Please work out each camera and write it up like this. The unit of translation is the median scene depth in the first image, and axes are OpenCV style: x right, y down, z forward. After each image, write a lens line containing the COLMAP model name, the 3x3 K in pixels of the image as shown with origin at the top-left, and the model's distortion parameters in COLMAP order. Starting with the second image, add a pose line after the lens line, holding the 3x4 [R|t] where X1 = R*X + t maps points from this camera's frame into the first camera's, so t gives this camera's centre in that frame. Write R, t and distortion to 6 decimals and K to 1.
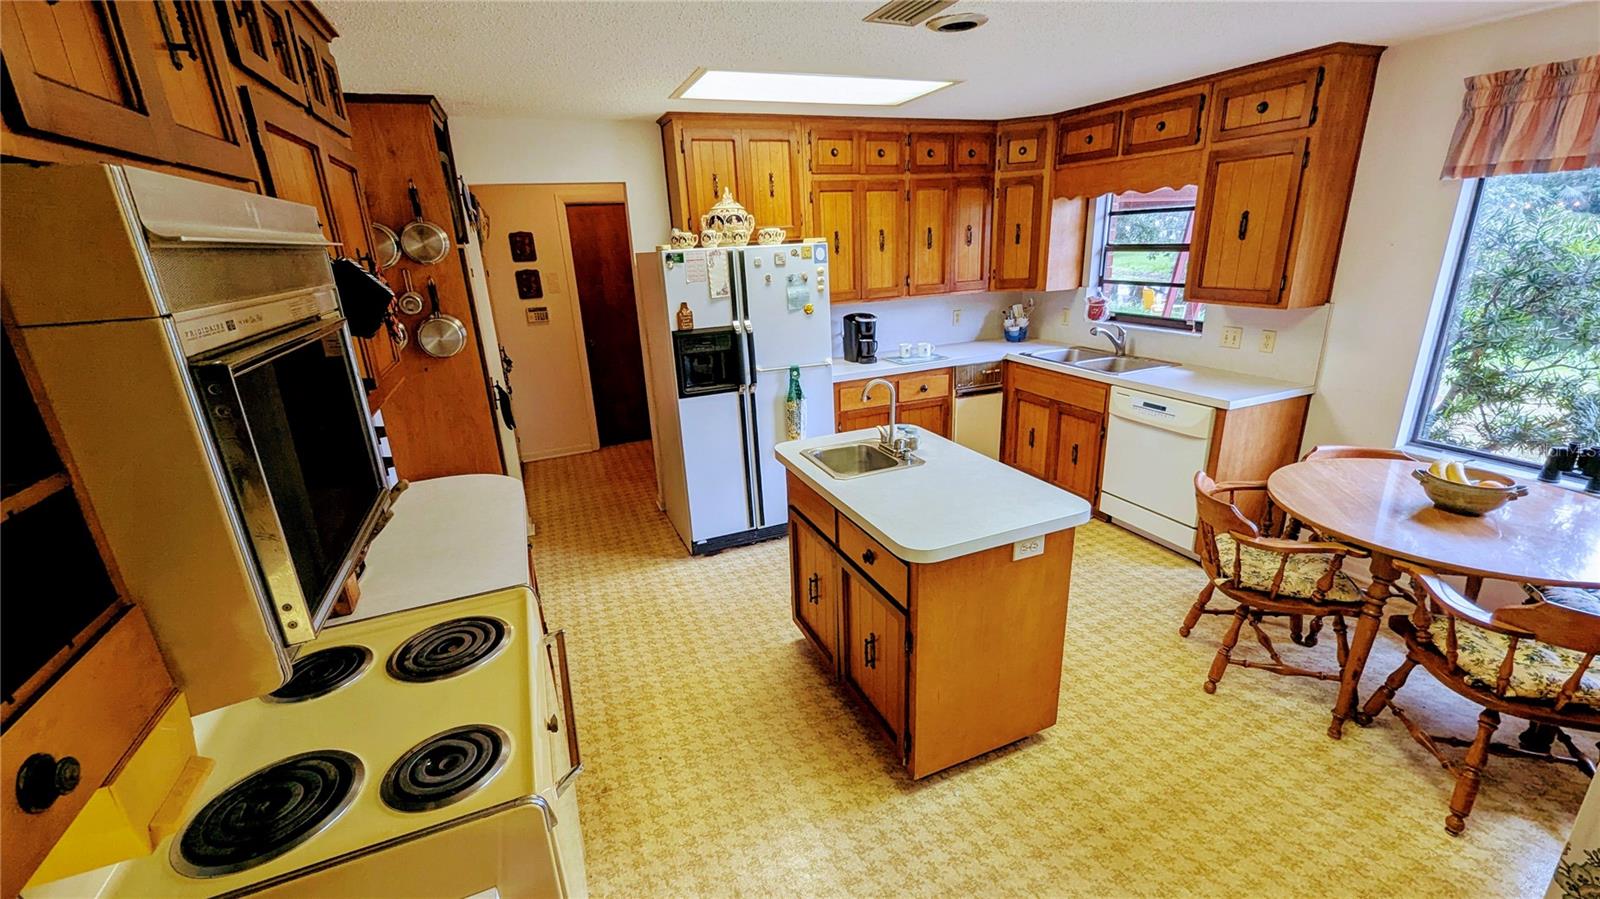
lens RADIAL K [[656.7, 0, 800.6], [0, 656.7, 449.7], [0, 0, 1]] dist [0.000568, -0.001260]
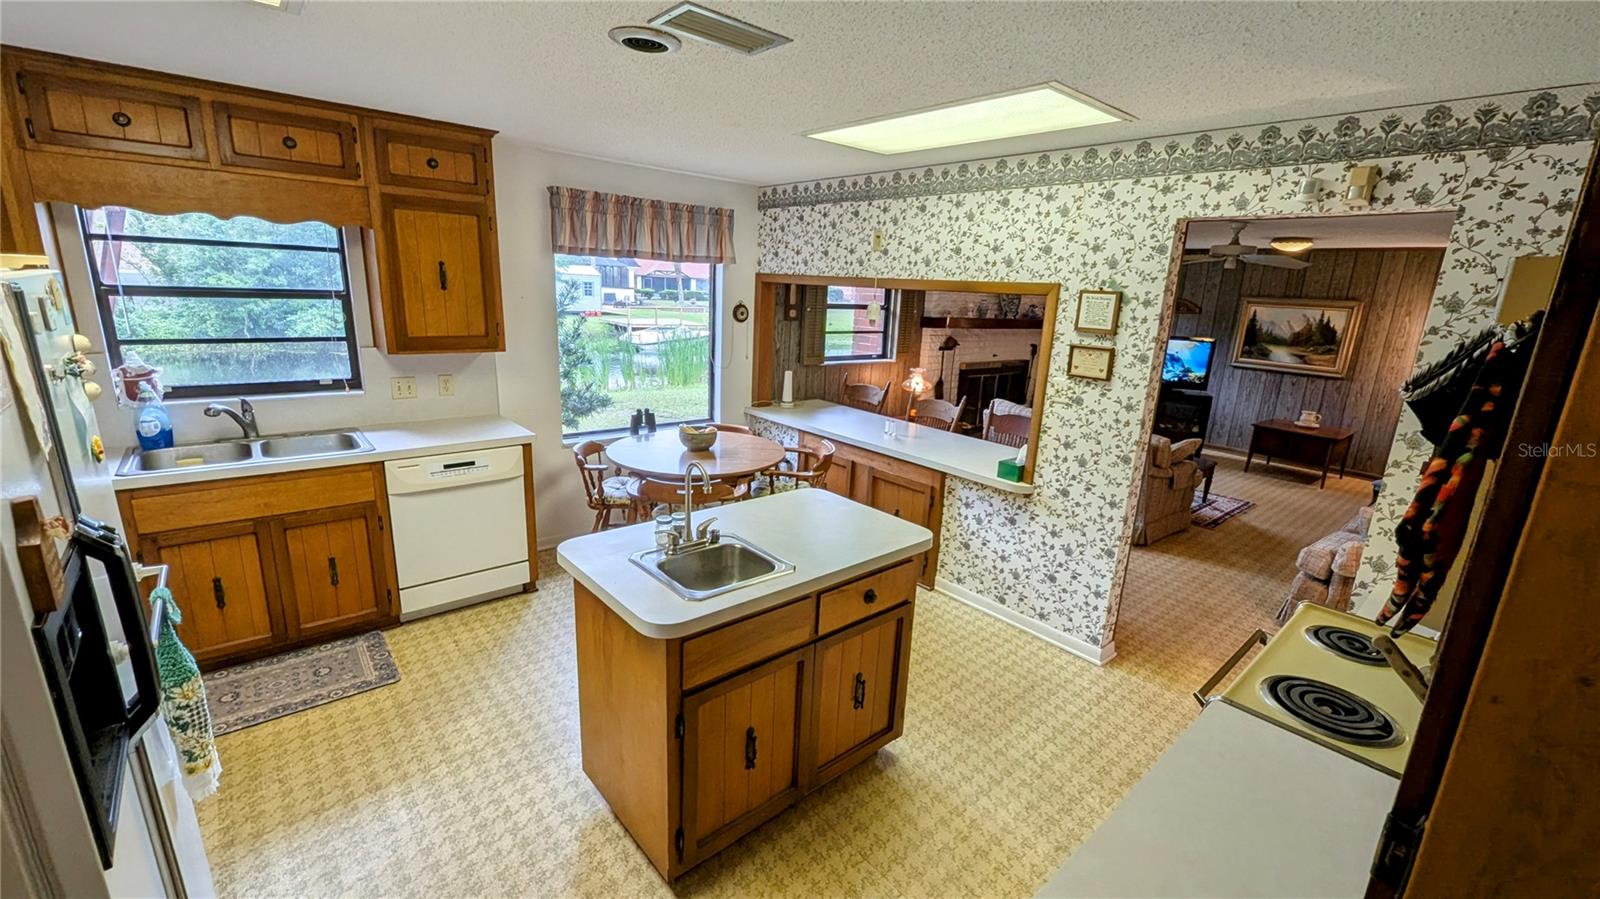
lens RADIAL K [[656.7, 0, 800.1], [0, 656.7, 453.1], [0, 0, 1]] dist [0.000568, -0.001260]
pose [[-0.315284, -0.209355, 0.925617, -0.478086], [0.259282, 0.919249, 0.296232, -0.235011], [-0.912890, 0.333393, -0.235542, 0.785147]]
